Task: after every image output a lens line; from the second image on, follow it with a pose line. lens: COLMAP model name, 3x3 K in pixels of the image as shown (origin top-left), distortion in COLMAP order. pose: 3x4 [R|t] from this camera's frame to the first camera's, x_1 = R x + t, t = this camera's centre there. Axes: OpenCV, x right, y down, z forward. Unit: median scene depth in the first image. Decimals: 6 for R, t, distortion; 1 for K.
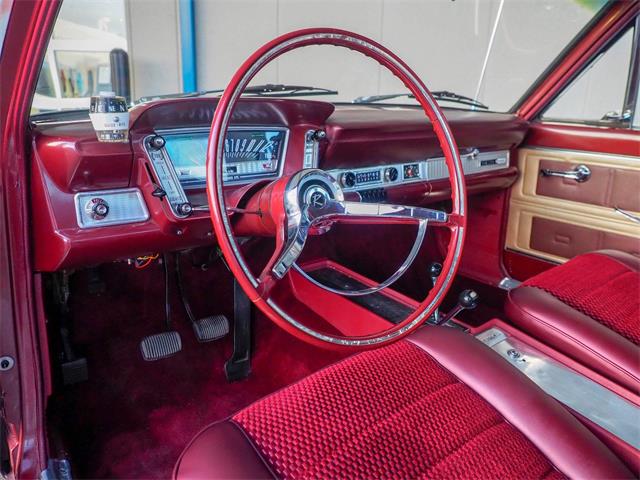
lens RADIAL K [[554.9, 0, 320.1], [0, 554.9, 257.8], [0, 0, 1]] dist [-0.051013, -0.003591]
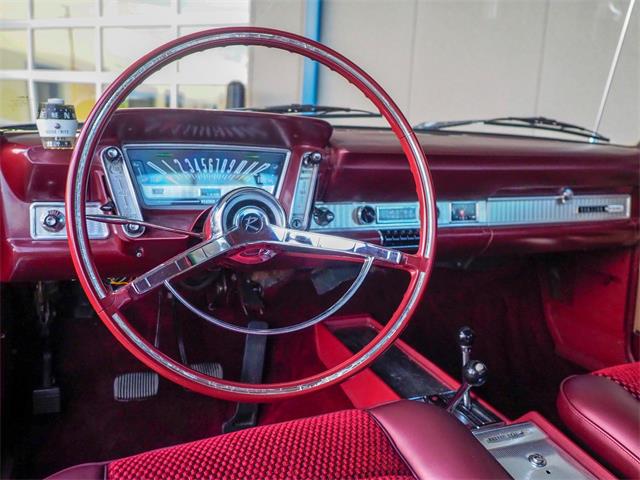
lens RADIAL K [[663.8, 0, 320.0], [0, 663.8, 240.0], [0, 0, 1]] dist [-0.002738, 0.002039]
pose [[0.942662, 0.066377, -0.327083, 0.329026], [-0.112001, 0.986107, -0.122672, 0.026378], [0.314396, 0.152272, 0.937000, 0.059285]]
